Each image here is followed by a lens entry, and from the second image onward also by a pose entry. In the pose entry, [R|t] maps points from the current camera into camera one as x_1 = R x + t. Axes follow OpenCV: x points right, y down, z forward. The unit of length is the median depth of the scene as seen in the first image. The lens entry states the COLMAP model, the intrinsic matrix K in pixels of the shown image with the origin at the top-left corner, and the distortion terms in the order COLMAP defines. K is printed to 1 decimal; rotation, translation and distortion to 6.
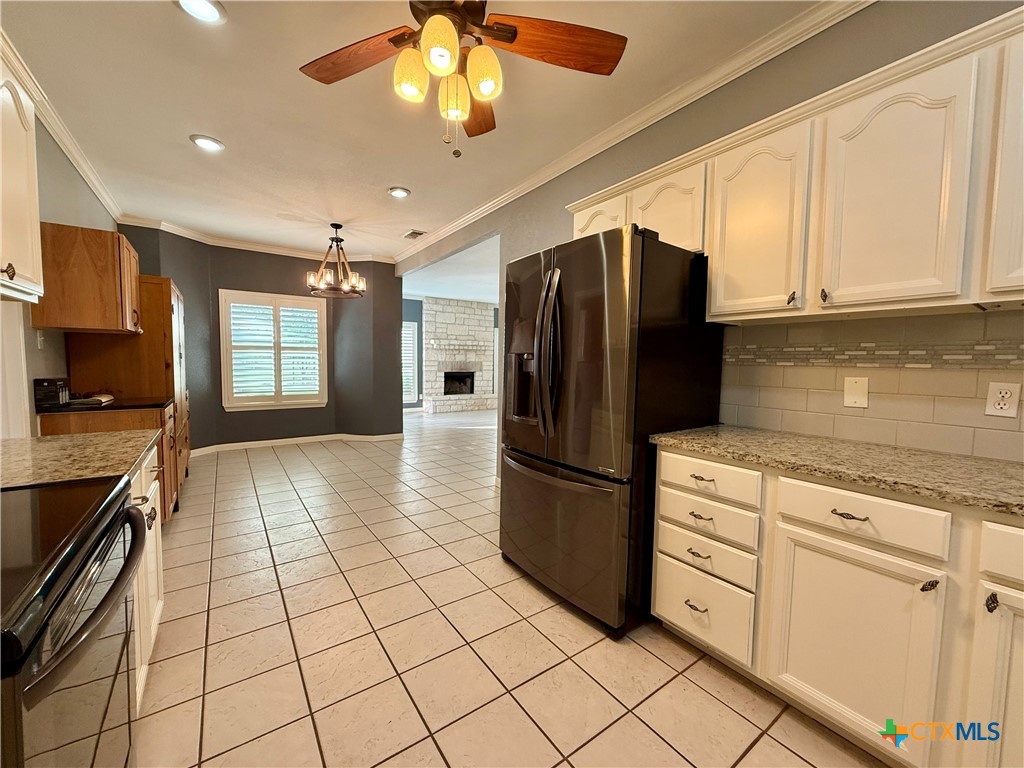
lens RADIAL K [[410.2, 0, 507.8], [0, 410.2, 384.1], [0, 0, 1]] dist [0.007544, -0.000096]
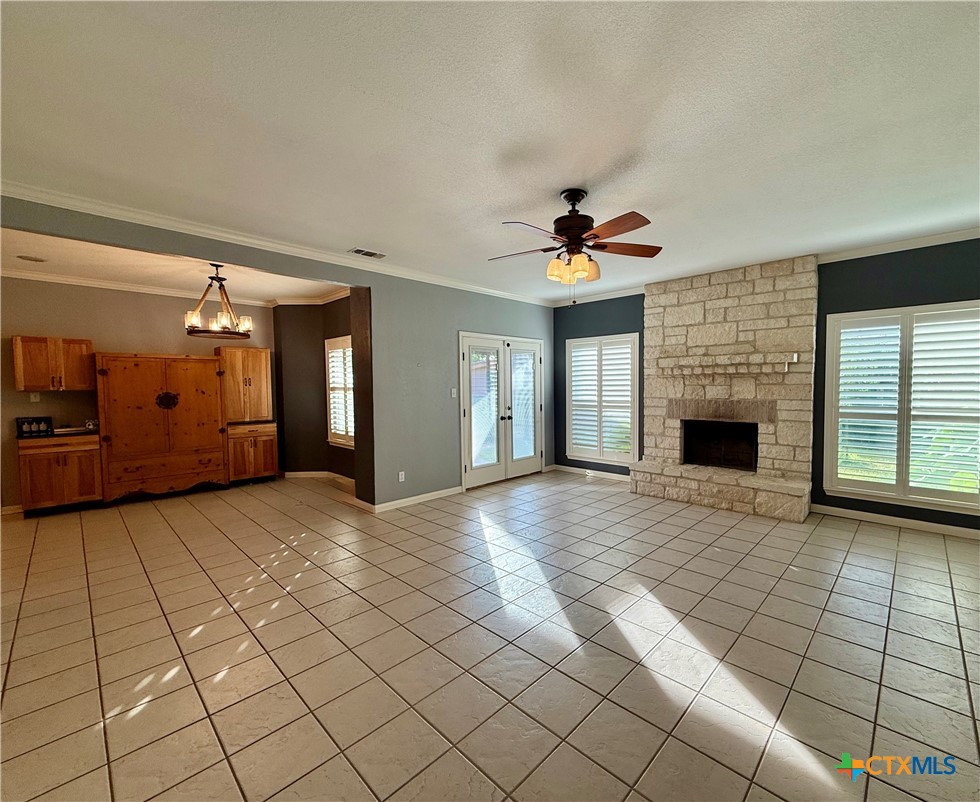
lens RADIAL K [[427.3, 0, 531.5], [0, 427.3, 403.3], [0, 0, 1]] dist [0.003295, -0.000469]
pose [[0.215274, 0.024577, -0.976244, 0.321952], [-0.054329, 0.998436, 0.013155, -0.045143], [0.975041, 0.050206, 0.216273, 0.672995]]
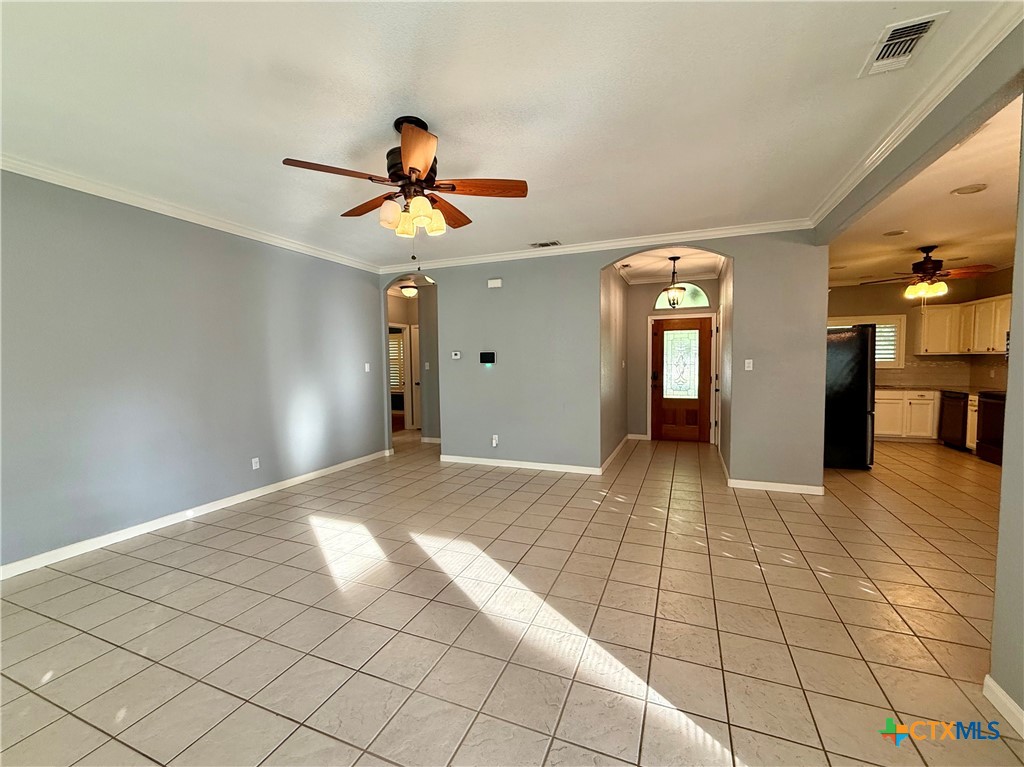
lens RADIAL K [[434.5, 0, 508.9], [0, 434.5, 385.1], [0, 0, 1]] dist [0.003829, 0.000015]
pose [[-0.533506, -0.060629, 0.843620, -0.188878], [0.057843, 0.992477, 0.107908, -0.063795], [-0.843816, 0.106367, -0.525985, 0.849391]]
